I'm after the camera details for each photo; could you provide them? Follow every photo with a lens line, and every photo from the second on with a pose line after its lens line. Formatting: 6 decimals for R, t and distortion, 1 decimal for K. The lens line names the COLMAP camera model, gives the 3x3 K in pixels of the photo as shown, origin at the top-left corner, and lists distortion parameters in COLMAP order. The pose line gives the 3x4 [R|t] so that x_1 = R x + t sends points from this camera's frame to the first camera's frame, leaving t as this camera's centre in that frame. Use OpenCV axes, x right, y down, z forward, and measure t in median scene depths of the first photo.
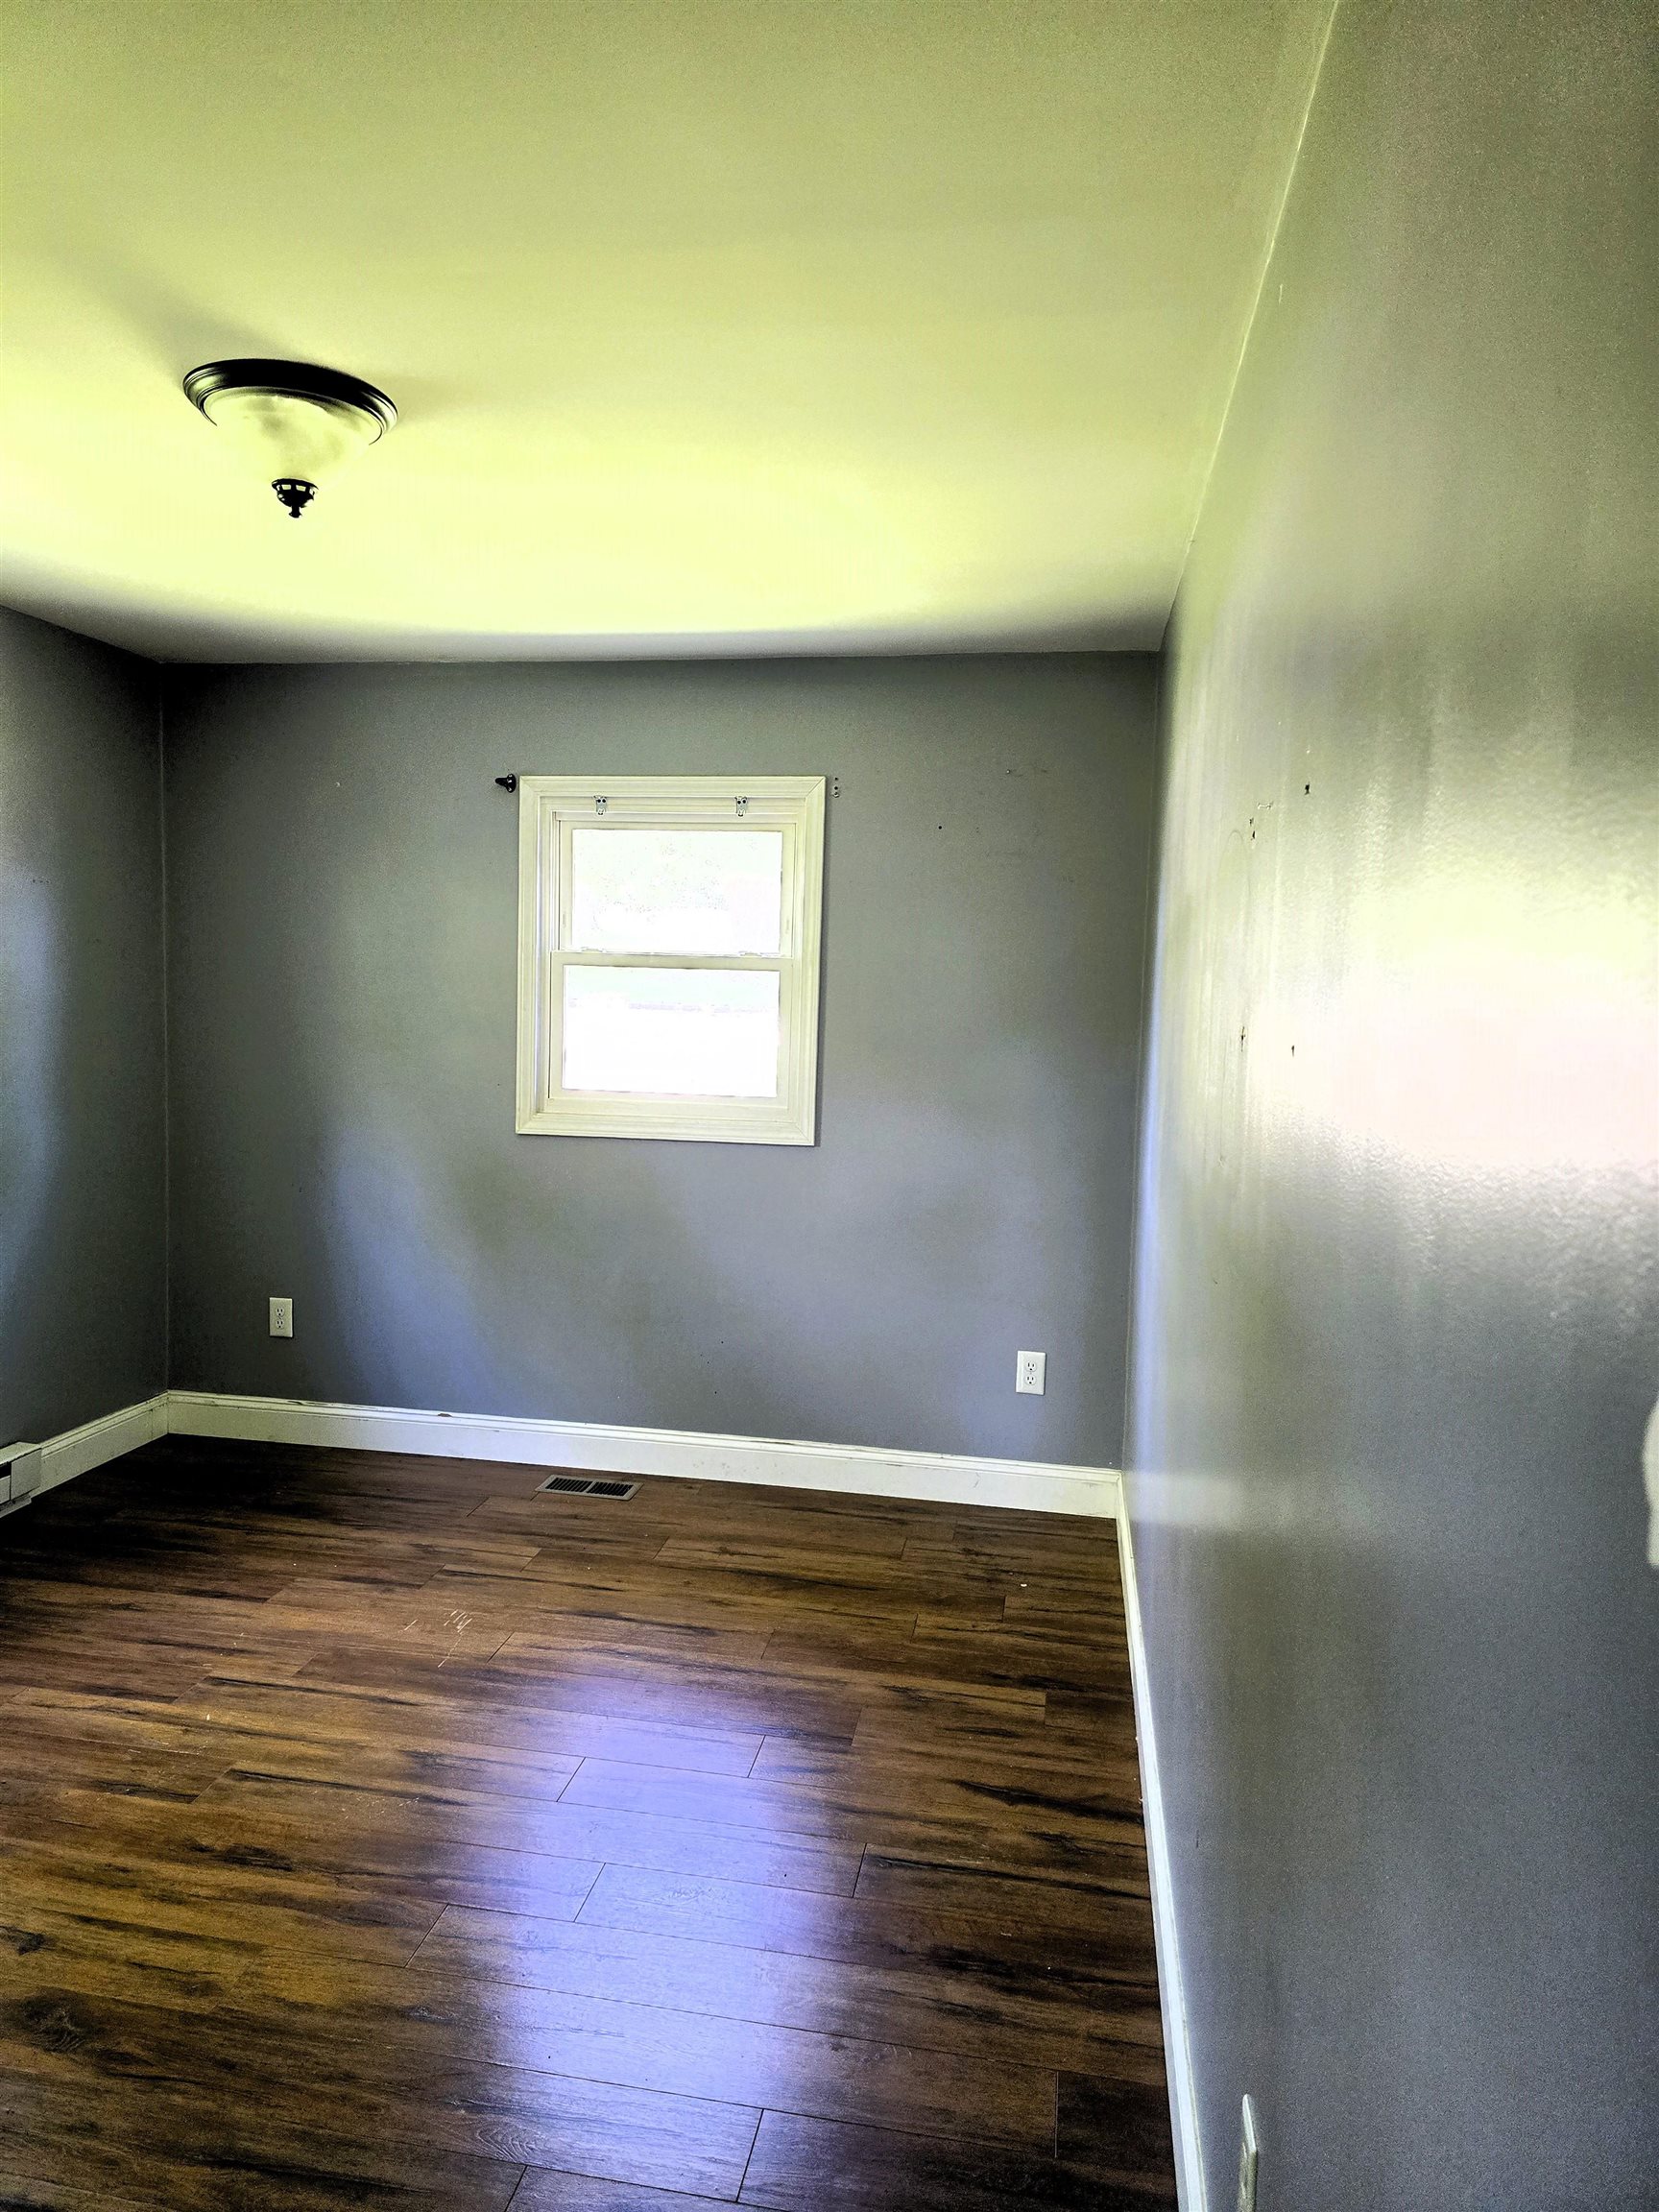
lens RADIAL K [[1491.6, 0, 842.1], [0, 1491.6, 1121.5], [0, 0, 1]] dist [0.070645, -0.066544]
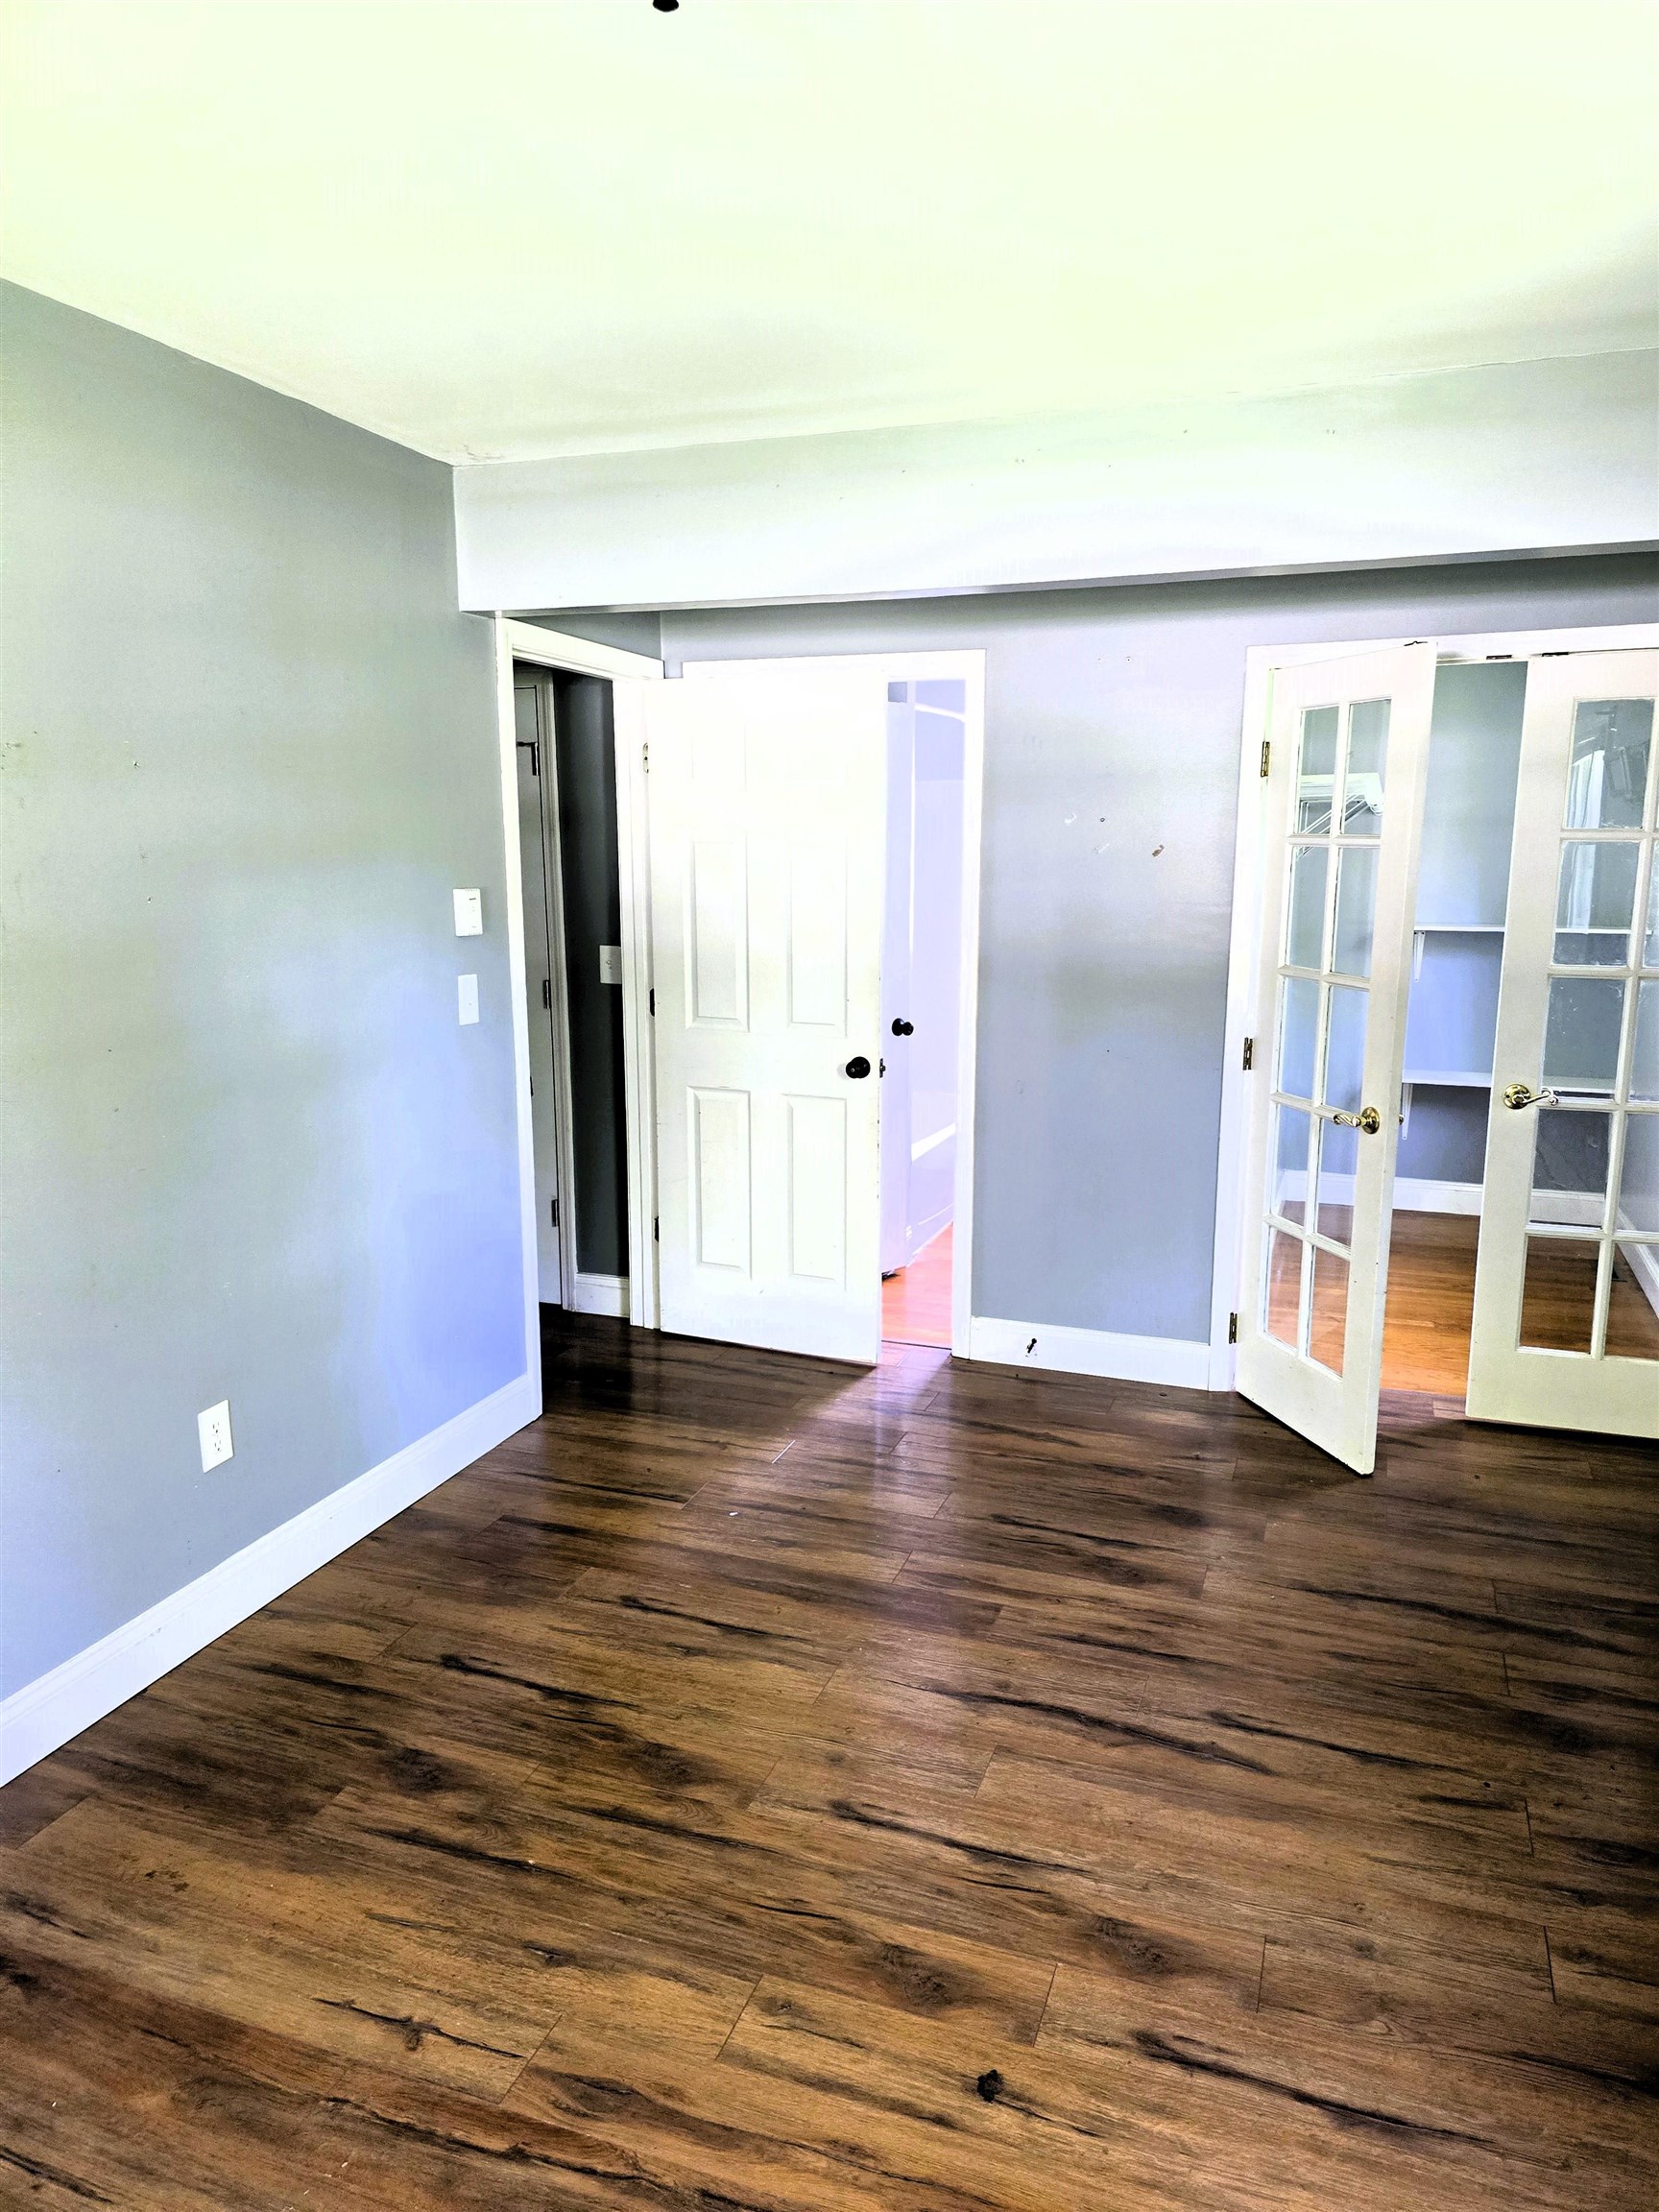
lens RADIAL K [[1491.6, 0, 822.4], [0, 1491.6, 1122.1], [0, 0, 1]] dist [0.070645, -0.066544]
pose [[-0.983558, -0.061182, 0.169913, -0.568414], [-0.012821, 0.962146, 0.272234, -0.189420], [-0.180137, 0.265579, -0.947111, 1.709687]]
